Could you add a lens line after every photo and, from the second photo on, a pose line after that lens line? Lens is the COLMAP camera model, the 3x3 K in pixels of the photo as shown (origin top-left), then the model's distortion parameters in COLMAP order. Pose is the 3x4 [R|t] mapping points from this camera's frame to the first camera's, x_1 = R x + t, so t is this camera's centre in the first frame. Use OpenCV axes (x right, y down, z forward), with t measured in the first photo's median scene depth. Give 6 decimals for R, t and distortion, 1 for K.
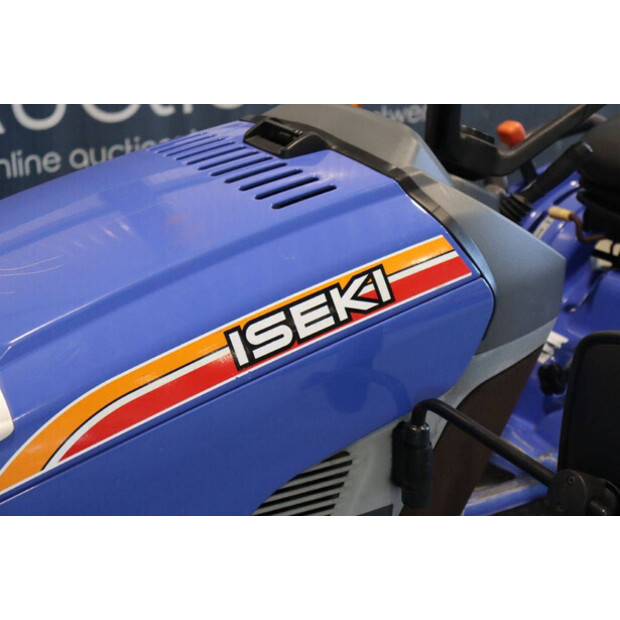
lens RADIAL K [[1439.8, 0, 310.0], [0, 1439.8, 310.0], [0, 0, 1]] dist [0.359410, 0.117607]
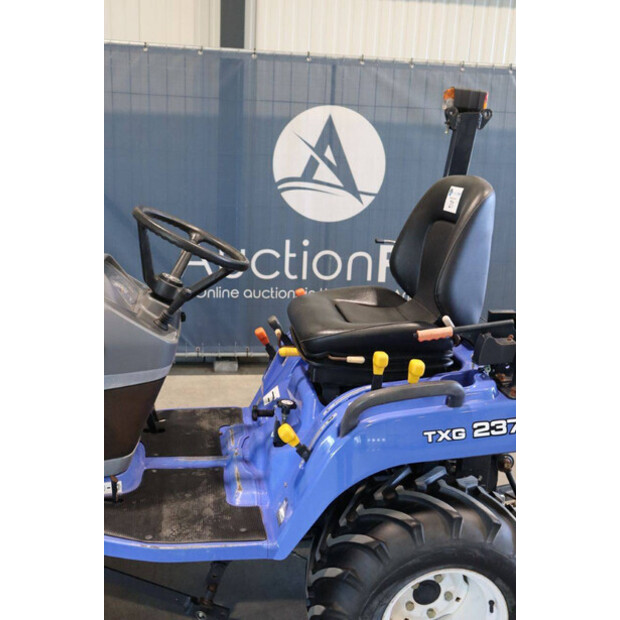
lens RADIAL K [[700.6, 0, 310.0], [0, 700.6, 310.0], [0, 0, 1]] dist [-0.017153, -0.005333]
pose [[0.911094, 0.139919, -0.387724, 0.813191], [-0.181978, 0.980531, -0.073775, -0.047624], [0.369853, 0.137773, 0.918818, 0.186266]]
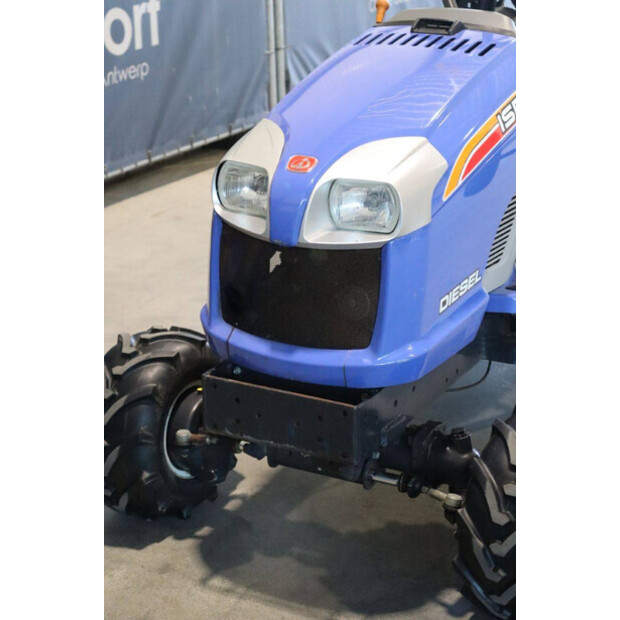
lens RADIAL K [[1439.8, 0, 310.0], [0, 1439.8, 310.0], [0, 0, 1]] dist [0.359410, 0.117607]
pose [[0.881095, -0.160885, 0.444732, -1.107753], [0.164881, 0.985858, 0.029982, 0.161357], [-0.443266, 0.046911, 0.895162, -0.584434]]
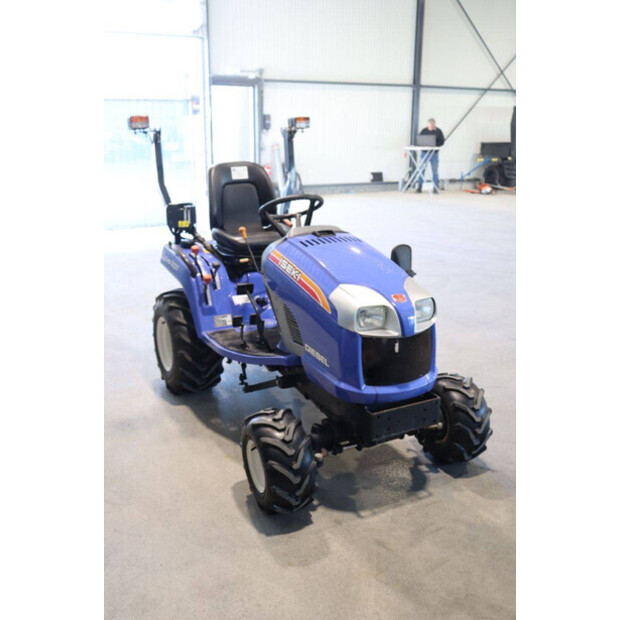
lens RADIAL K [[632.7, 0, 310.0], [0, 632.7, 310.0], [0, 0, 1]] dist [-0.064766, 0.015479]
pose [[0.096422, -0.282992, 0.954263, -1.861497], [0.334066, 0.912319, 0.236798, -0.376607], [-0.937605, 0.295955, 0.182506, 0.849157]]
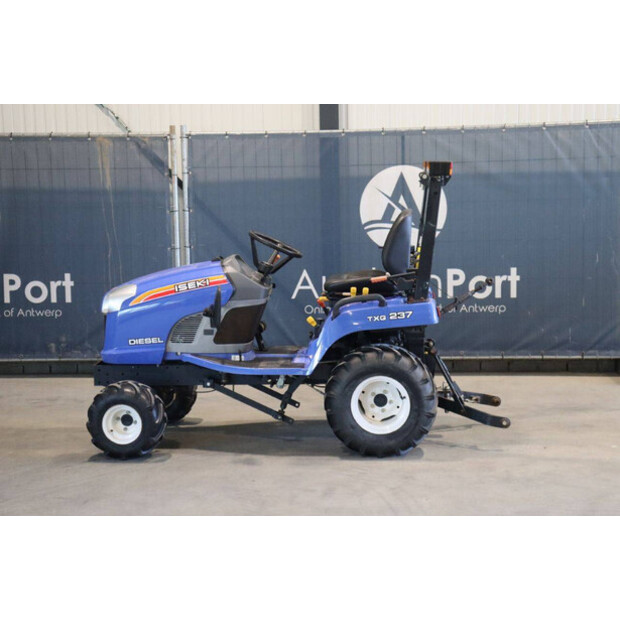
lens RADIAL K [[1199.5, 0, 310.0], [0, 1199.5, 310.0], [0, 0, 1]] dist [0.228572, 0.410011]
pose [[0.797483, 0.054279, -0.600894, 2.899284], [-0.187894, 0.968761, -0.161858, 0.699303], [0.573338, 0.241984, 0.782769, -2.113845]]
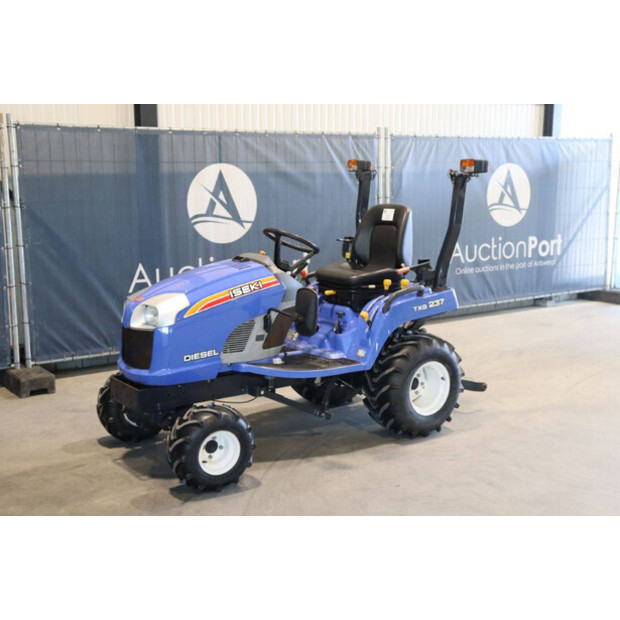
lens RADIAL K [[836.8, 0, 310.0], [0, 836.8, 310.0], [0, 0, 1]] dist [0.038282, 0.124016]
pose [[0.998826, -0.009237, 0.047550, 0.079843], [0.017571, 0.983881, -0.177961, 0.559962], [-0.045140, 0.178587, 0.982888, -1.722333]]
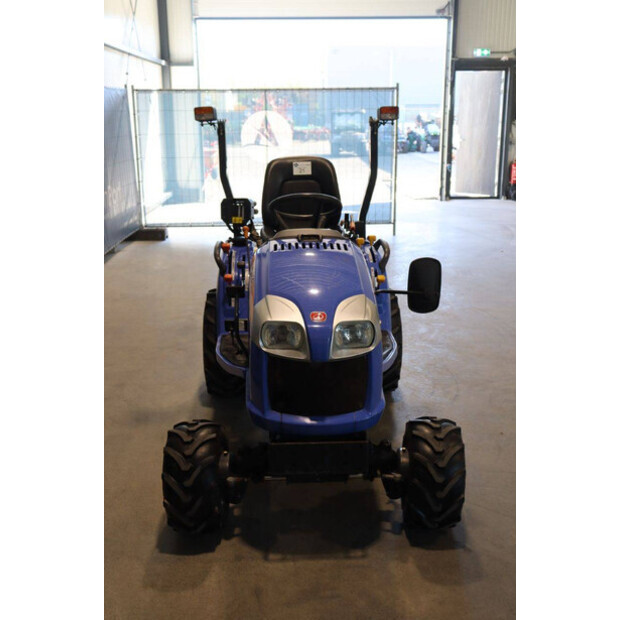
lens RADIAL K [[700.6, 0, 310.0], [0, 700.6, 310.0], [0, 0, 1]] dist [-0.017153, -0.005333]
pose [[0.514213, -0.235076, 0.824818, -1.577090], [0.298188, 0.950710, 0.085057, -0.103836], [-0.804158, 0.202213, 0.558964, 0.094938]]
